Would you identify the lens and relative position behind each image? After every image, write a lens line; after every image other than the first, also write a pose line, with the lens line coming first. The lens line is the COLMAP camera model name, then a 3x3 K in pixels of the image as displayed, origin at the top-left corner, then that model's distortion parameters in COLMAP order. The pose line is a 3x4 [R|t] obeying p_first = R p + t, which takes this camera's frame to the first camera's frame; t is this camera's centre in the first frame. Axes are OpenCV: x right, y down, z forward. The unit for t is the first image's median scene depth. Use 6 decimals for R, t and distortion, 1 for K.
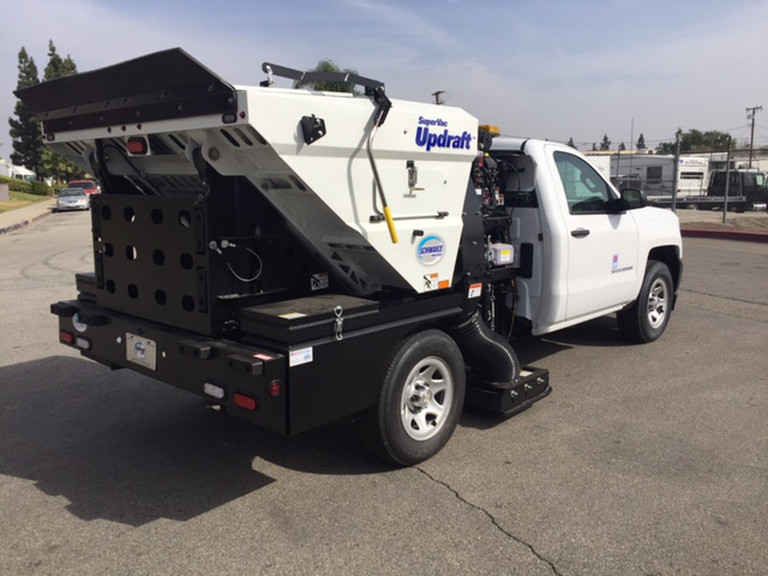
lens RADIAL K [[640.7, 0, 388.9], [0, 640.7, 279.3], [0, 0, 1]] dist [0.068102, -0.100712]
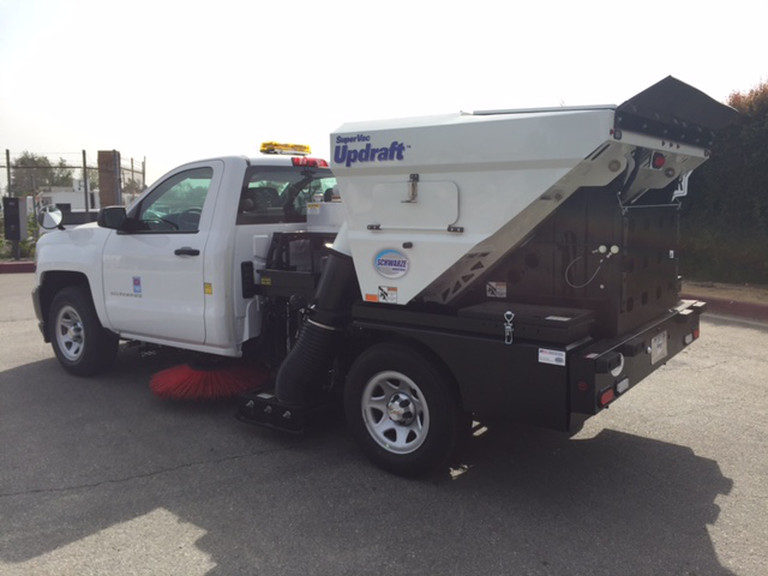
lens RADIAL K [[684.1, 0, 383.2], [0, 684.1, 293.3], [0, 0, 1]] dist [0.003610, -0.002464]
pose [[0.112997, 0.121669, -0.986118, 1.175622], [-0.140226, 0.984493, 0.105401, -0.117826], [0.983651, 0.126370, 0.128306, 0.913191]]
